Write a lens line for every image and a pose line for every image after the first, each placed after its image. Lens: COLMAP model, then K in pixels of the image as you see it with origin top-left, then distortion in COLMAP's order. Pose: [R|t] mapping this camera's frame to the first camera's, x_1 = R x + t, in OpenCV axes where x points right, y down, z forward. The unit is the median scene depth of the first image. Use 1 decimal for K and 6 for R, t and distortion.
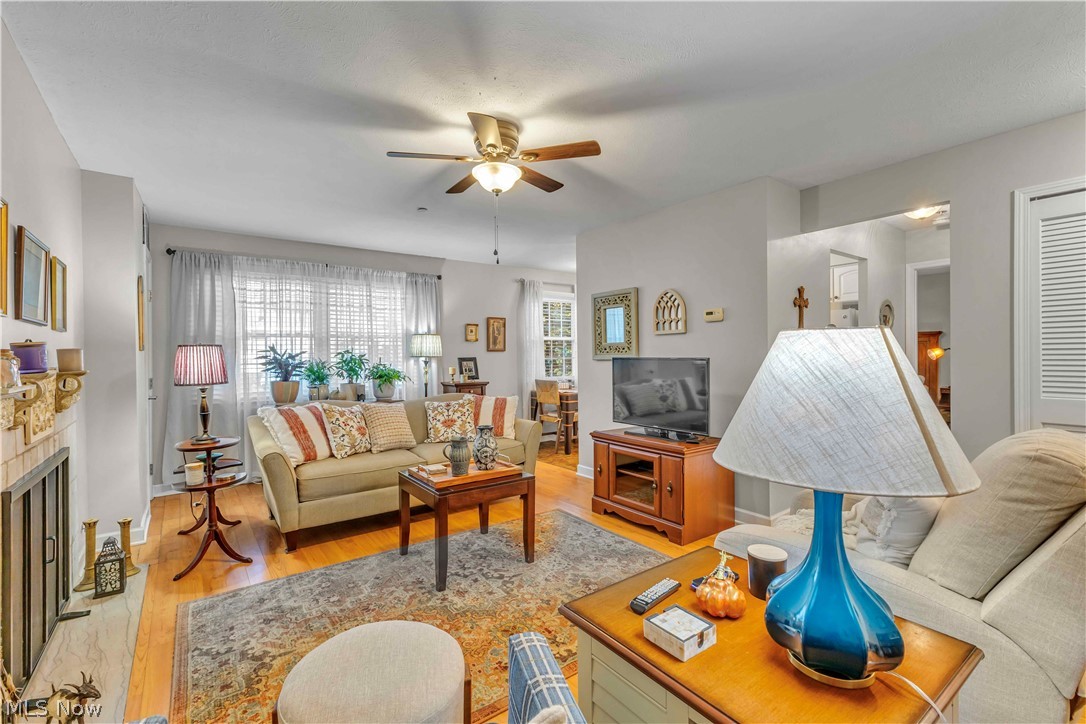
lens RADIAL K [[474.6, 0, 541.1], [0, 474.6, 353.7], [0, 0, 1]] dist [0.011674, 0.000152]
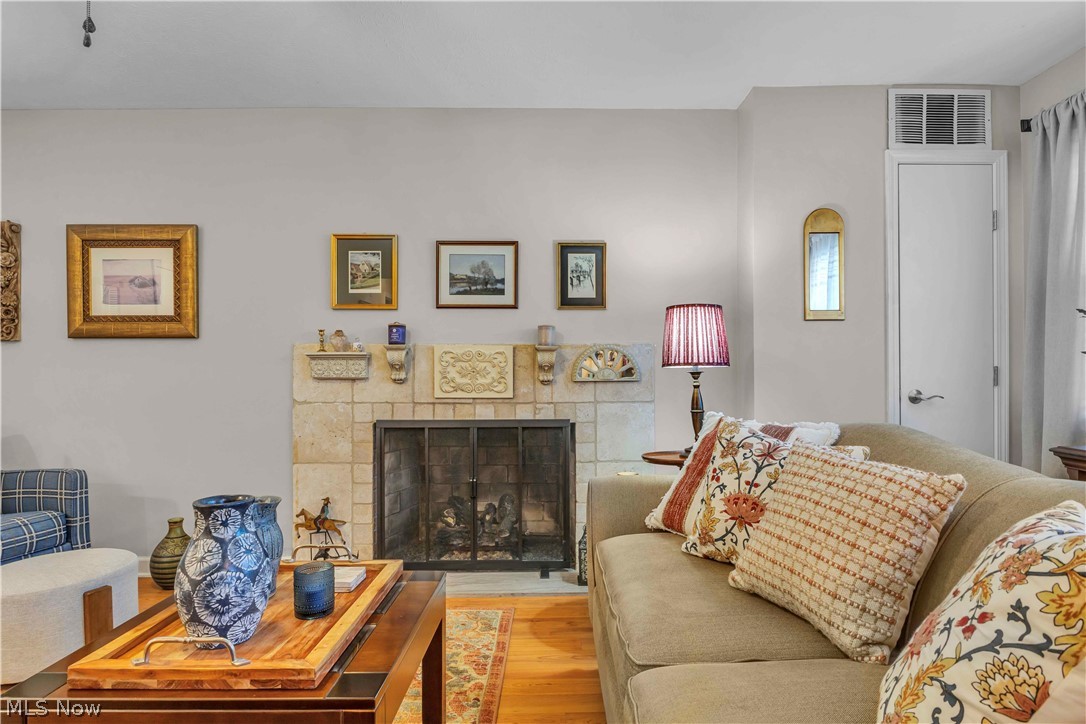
lens RADIAL K [[587.4, 0, 555.0], [0, 587.4, 367.1], [0, 0, 1]] dist [-0.006024, -0.001570]
pose [[-0.581074, 0.002137, -0.813848, 0.061153], [0.013230, 0.999889, -0.006821, 0.066346], [0.813743, -0.014731, -0.581038, 1.280043]]
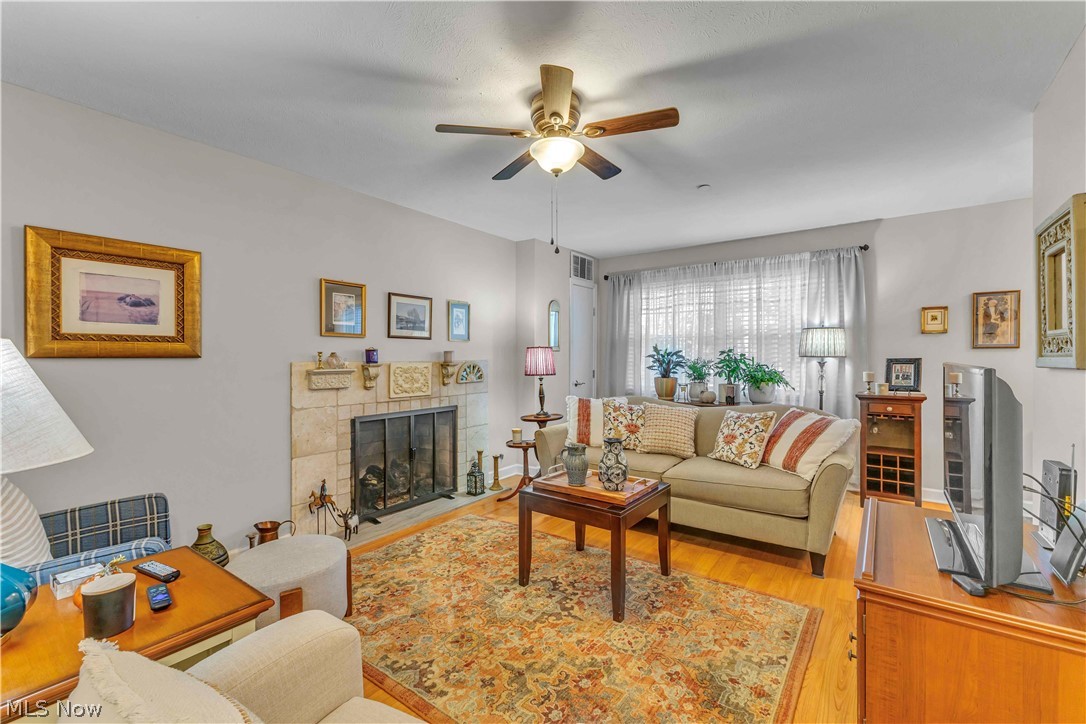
lens RADIAL K [[468.6, 0, 544.4], [0, 468.6, 355.8], [0, 0, 1]] dist [0.001960, -0.000025]
pose [[0.306625, 0.008146, -0.951796, 0.593174], [0.001986, 0.999956, 0.009198, -0.005160], [0.951828, -0.004711, 0.306595, 0.573005]]
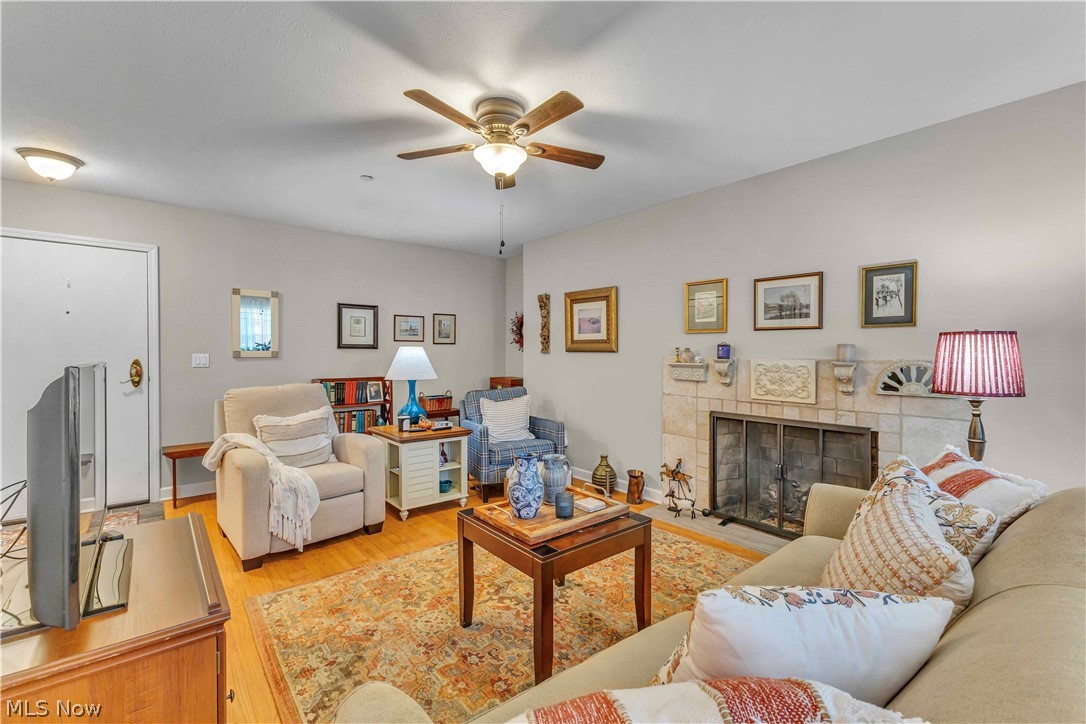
lens RADIAL K [[468.6, 0, 544.4], [0, 468.6, 355.8], [0, 0, 1]] dist [0.001960, -0.000025]
pose [[-0.998126, 0.011142, -0.060167, -0.096557], [0.010674, 0.999910, 0.008093, 0.001947], [0.060252, 0.007436, -0.998155, 1.548537]]
